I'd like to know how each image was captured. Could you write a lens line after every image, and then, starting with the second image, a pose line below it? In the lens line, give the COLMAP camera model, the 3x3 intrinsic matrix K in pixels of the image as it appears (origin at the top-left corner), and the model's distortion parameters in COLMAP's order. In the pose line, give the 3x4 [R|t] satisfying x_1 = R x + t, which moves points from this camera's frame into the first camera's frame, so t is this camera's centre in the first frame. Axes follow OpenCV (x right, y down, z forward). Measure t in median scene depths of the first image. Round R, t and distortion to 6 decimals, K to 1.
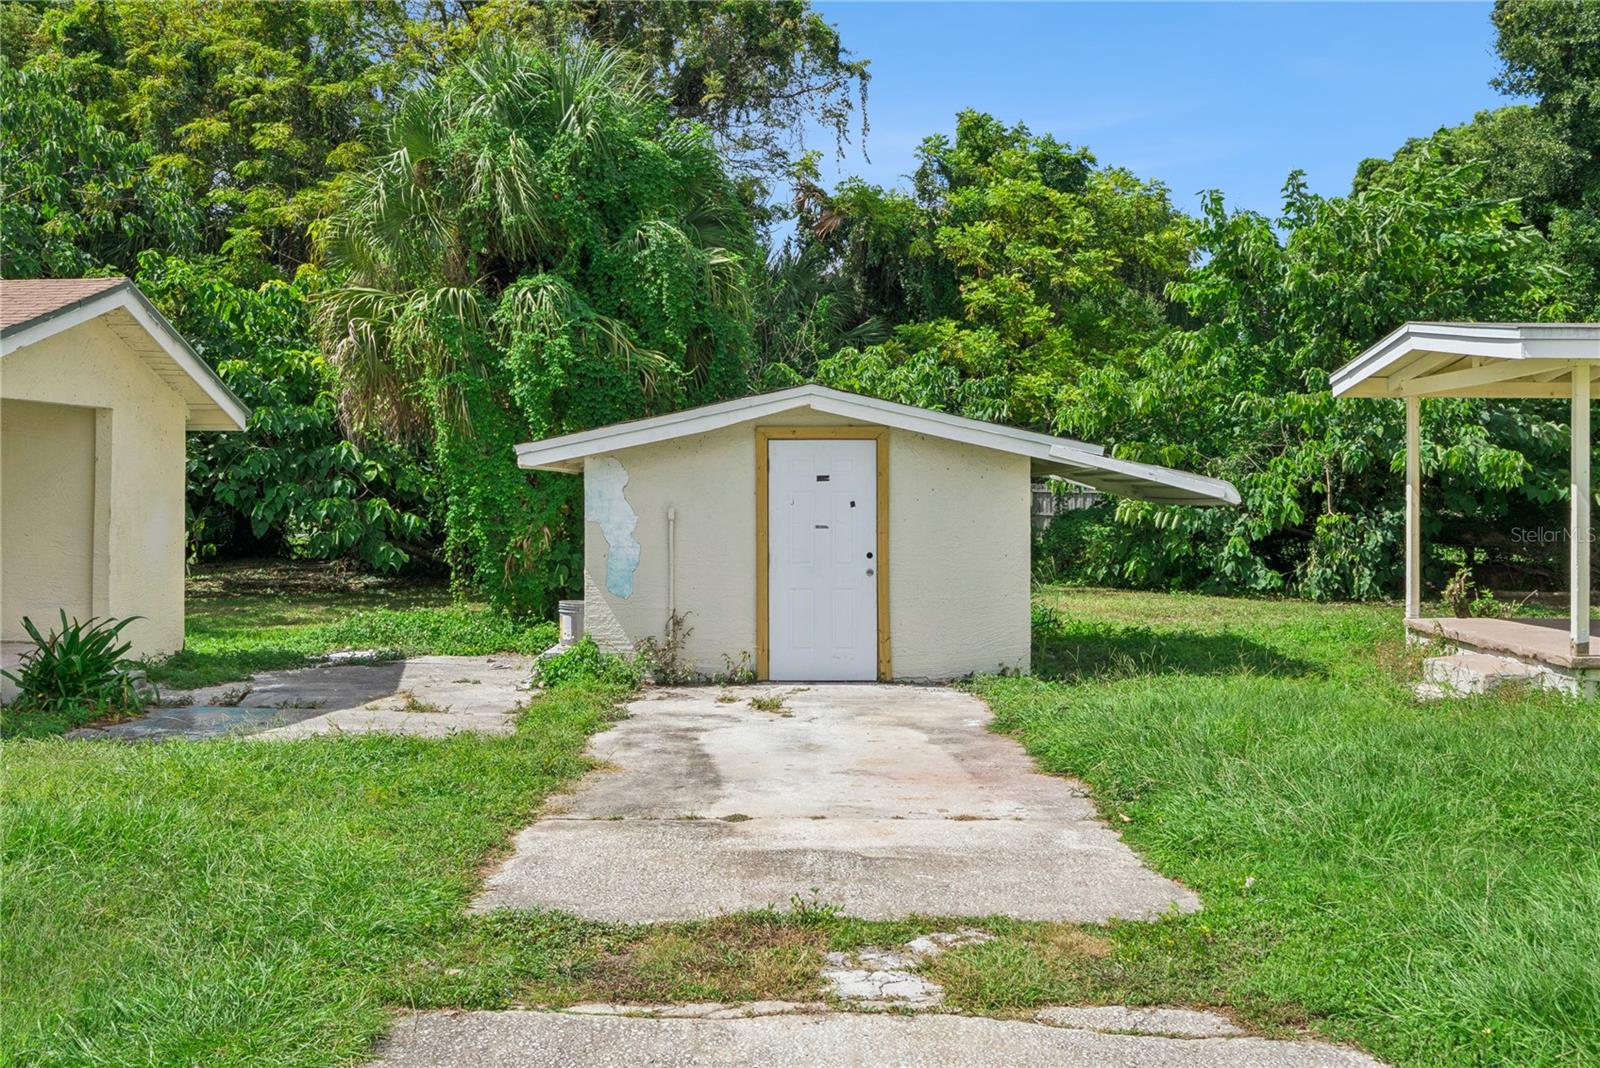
lens RADIAL K [[1615.1, 0, 802.4], [0, 1615.1, 491.4], [0, 0, 1]] dist [0.007504, 0.008915]
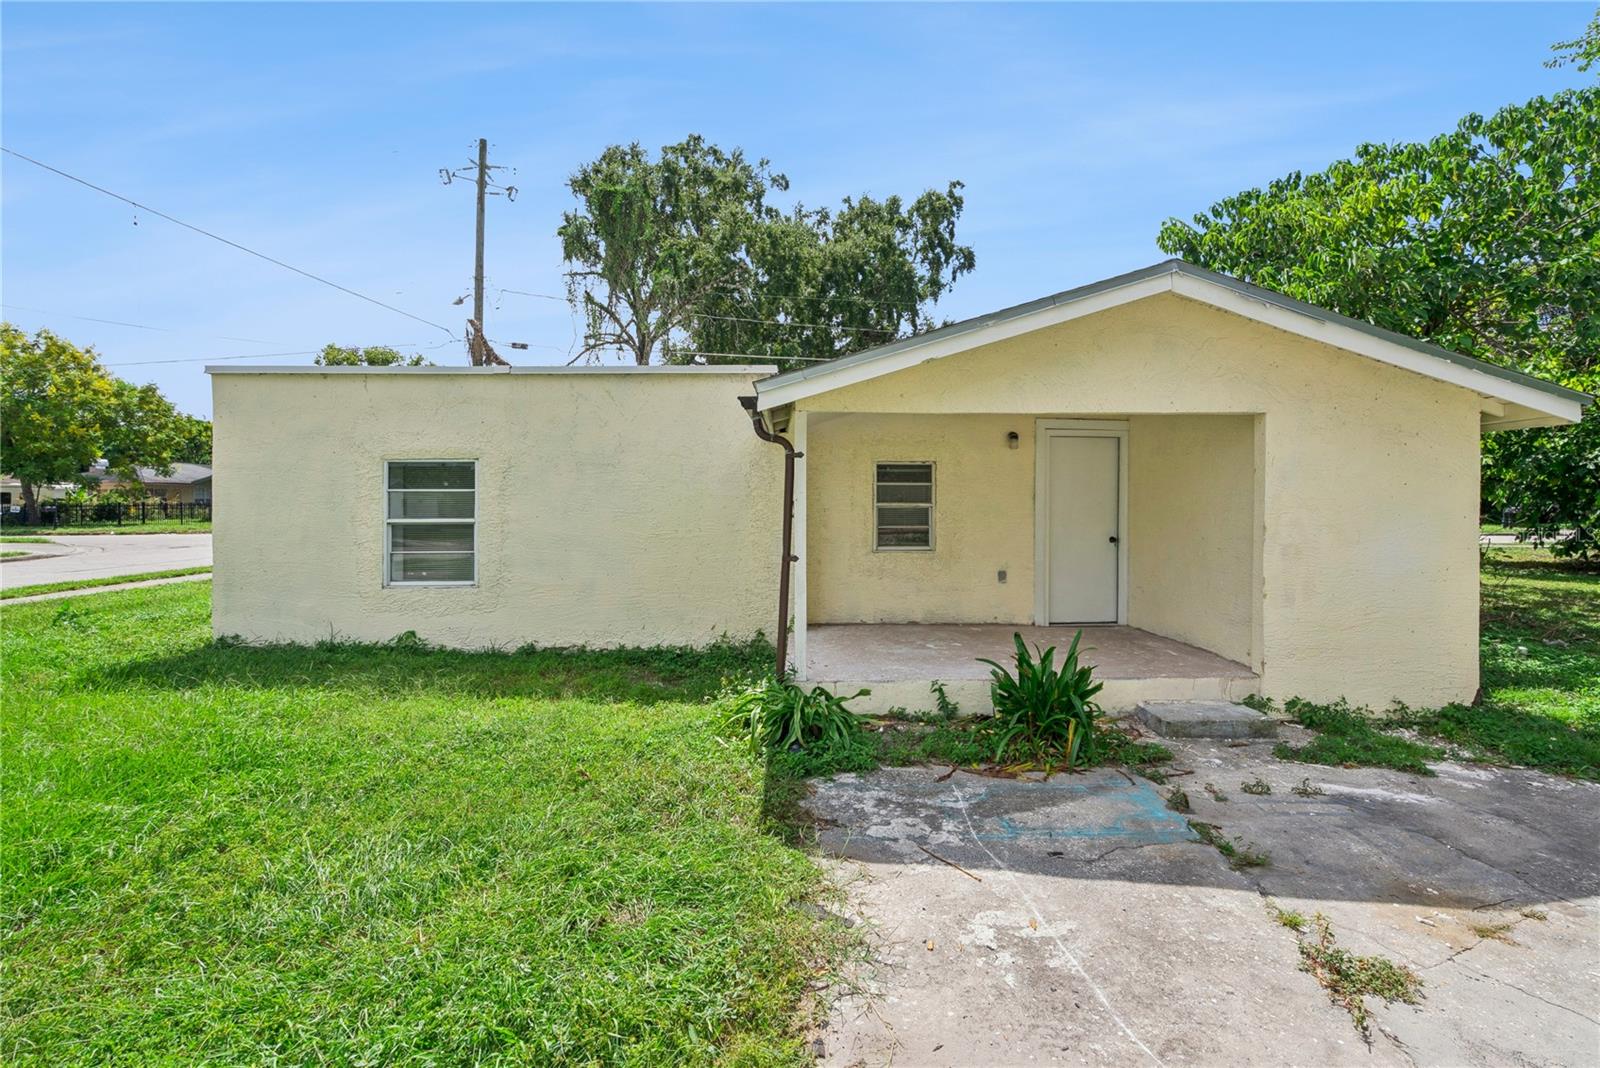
lens RADIAL K [[743.3, 0, 804.7], [0, 743.3, 498.0], [0, 0, 1]] dist [-0.001910, -0.000072]
pose [[0.020276, -0.005232, -0.999781, -0.023114], [-0.002372, 0.999983, -0.005281, -0.001853], [0.999792, 0.002478, 0.020263, 0.648410]]
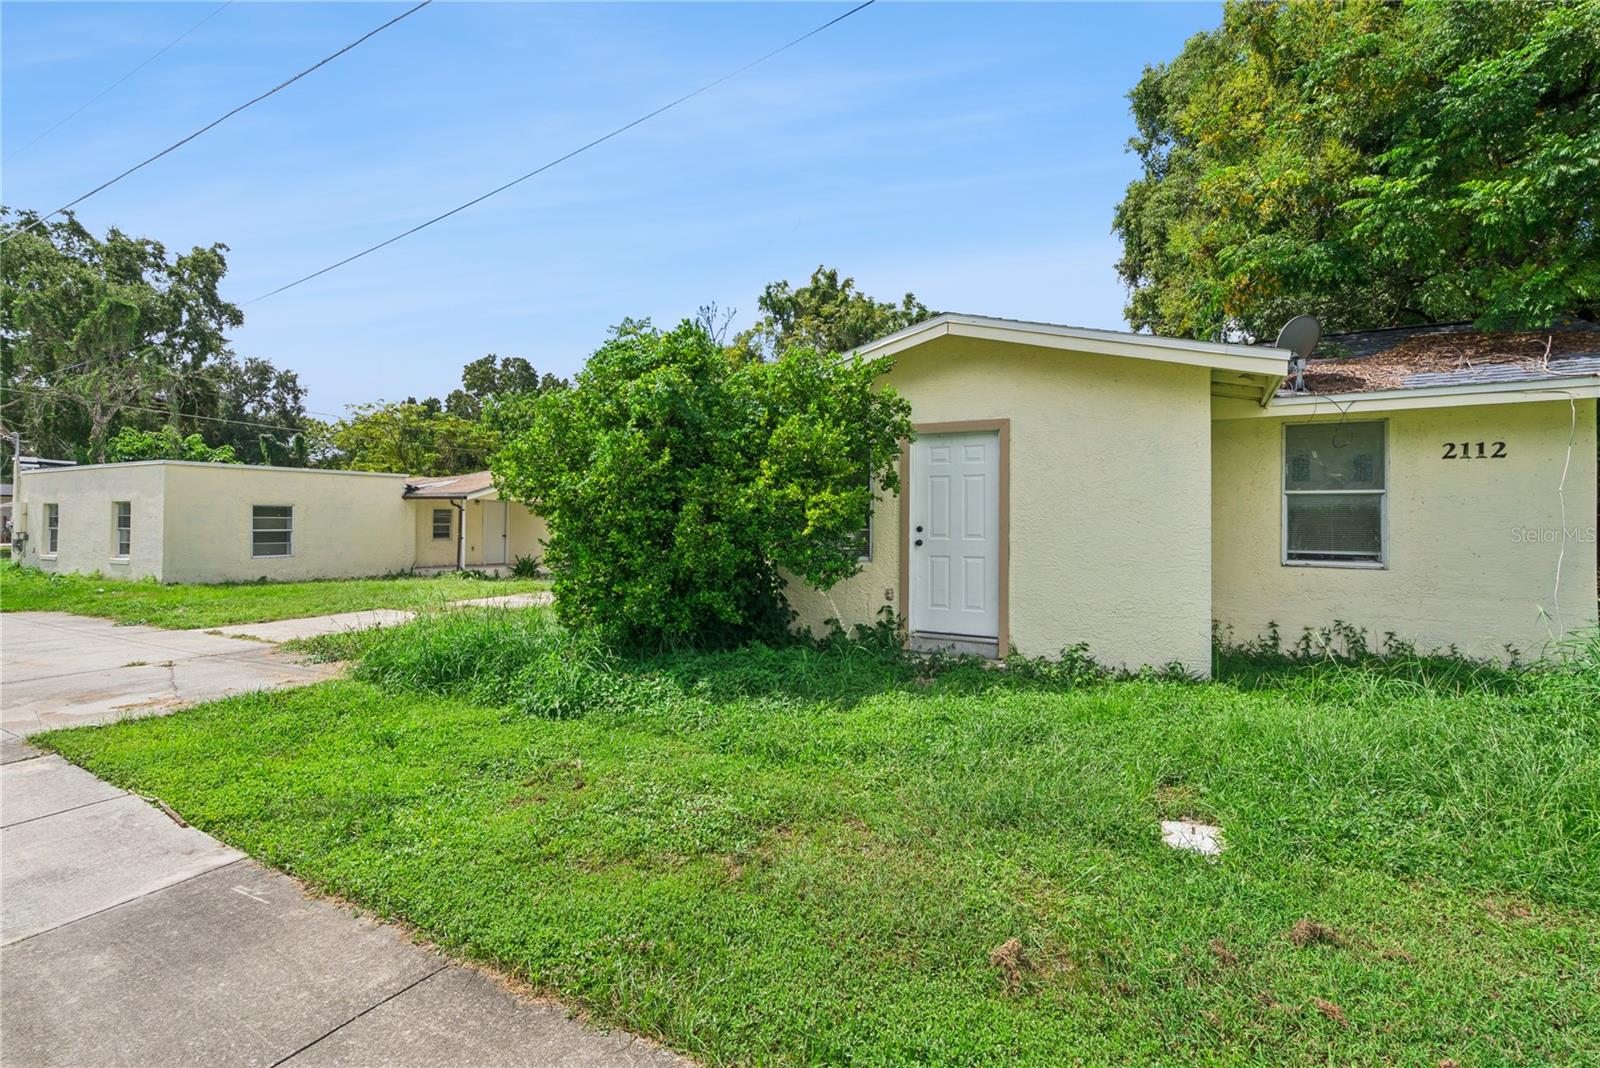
lens RADIAL K [[735.4, 0, 800.4], [0, 735.4, 519.8], [0, 0, 1]] dist [0.000542, 0.000306]
pose [[0.880836, -0.005734, -0.473386, 0.771222], [0.001047, 0.999948, -0.010163, 0.007258], [0.473420, 0.008457, 0.880796, -0.216419]]
